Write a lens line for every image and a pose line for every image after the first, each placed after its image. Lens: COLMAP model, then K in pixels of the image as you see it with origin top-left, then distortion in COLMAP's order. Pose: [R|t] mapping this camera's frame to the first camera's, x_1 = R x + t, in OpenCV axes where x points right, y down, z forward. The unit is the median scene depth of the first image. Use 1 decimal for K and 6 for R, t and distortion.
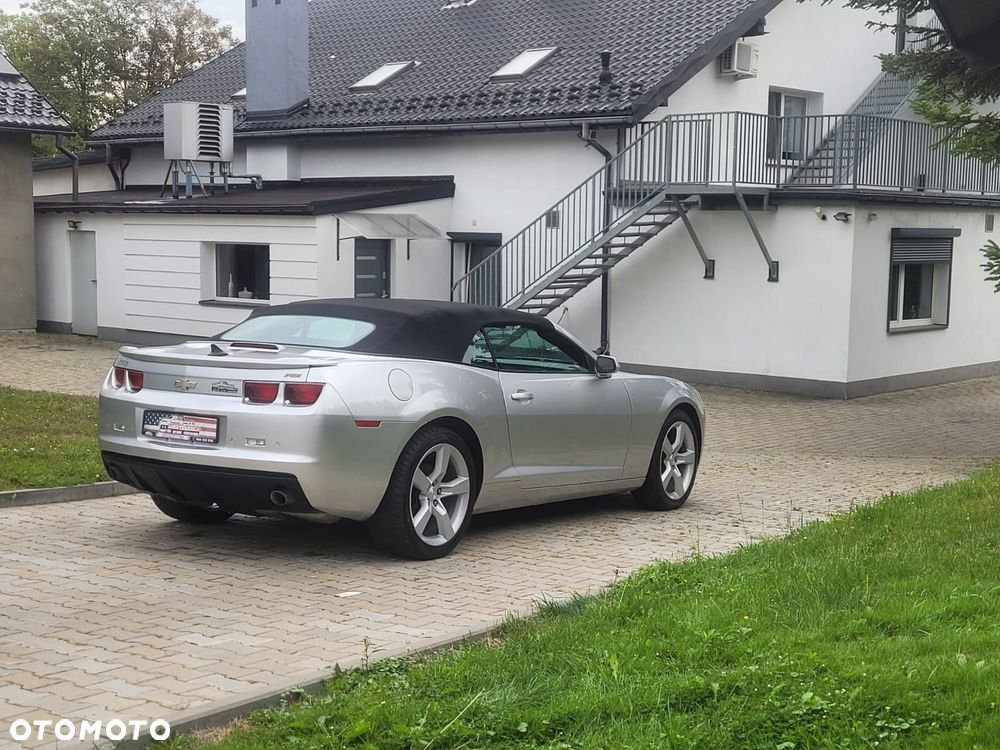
lens RADIAL K [[1484.2, 0, 486.9], [0, 1484.2, 390.7], [0, 0, 1]] dist [0.033531, 0.065141]
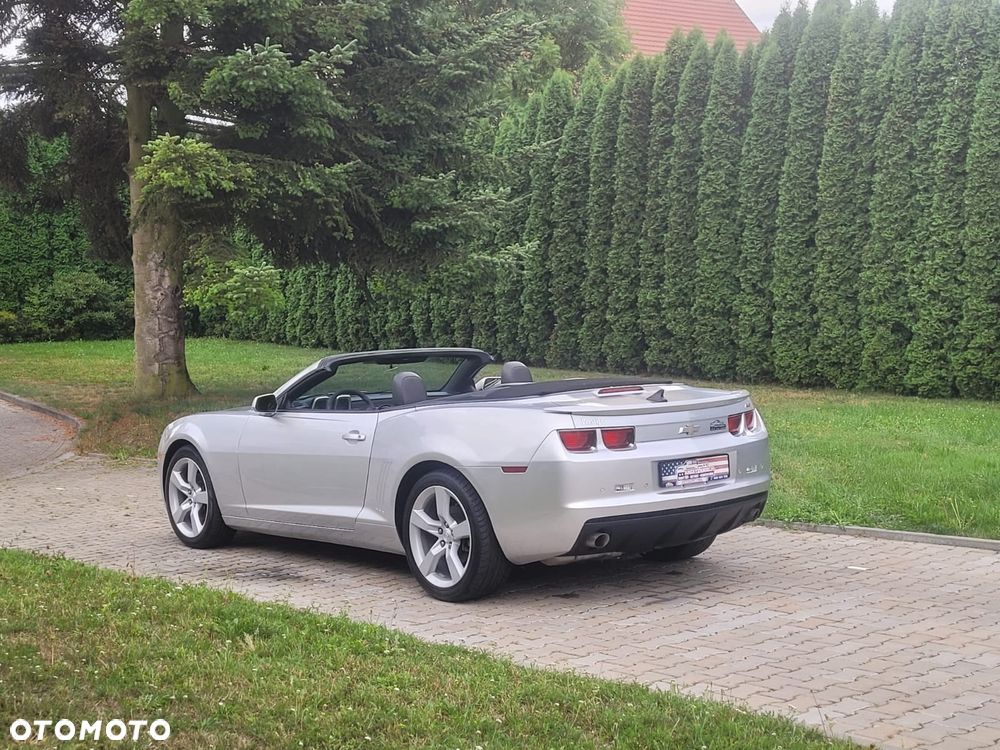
lens RADIAL K [[1480.4, 0, 526.0], [0, 1480.4, 405.7], [0, 0, 1]] dist [0.023206, 0.059922]
pose [[0.269290, -0.113804, 0.956311, -0.405143], [0.100258, 0.990911, 0.089689, -0.041286], [-0.957826, 0.071725, 0.278252, 0.276577]]
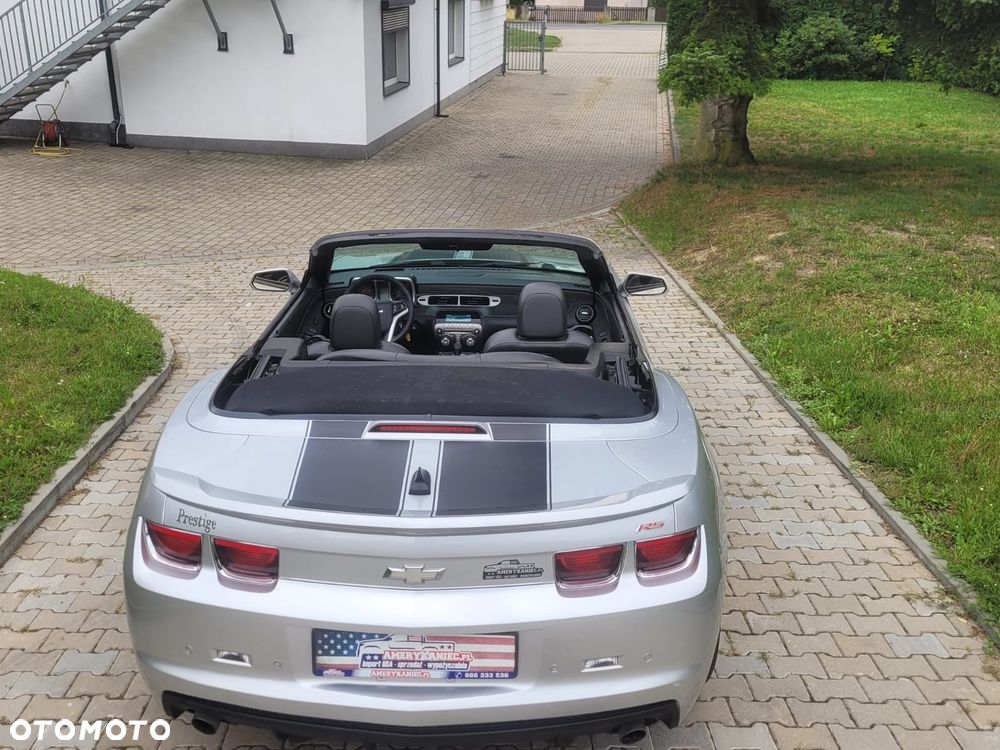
lens RADIAL K [[1028.6, 0, 480.4], [0, 1028.6, 382.9], [0, 0, 1]] dist [0.048670, -0.028078]
pose [[0.841977, -0.202034, 0.500257, -0.115289], [0.055682, 0.954827, 0.291899, -0.054902], [-0.536632, -0.217917, 0.815192, 0.242816]]
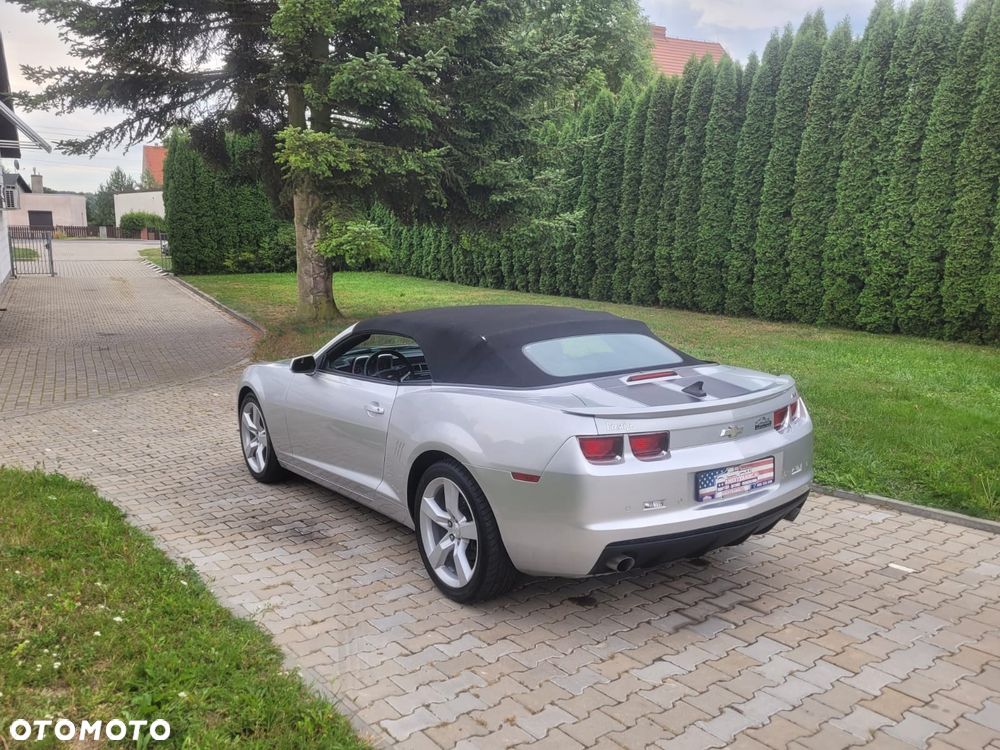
lens RADIAL K [[846.0, 0, 500.0], [0, 846.0, 398.8], [0, 0, 1]] dist [0.047996, -0.025041]
pose [[0.361291, -0.204649, 0.909718, -0.237981], [0.086115, 0.978772, 0.185983, -0.043224], [-0.928468, 0.011146, 0.371245, 0.316072]]
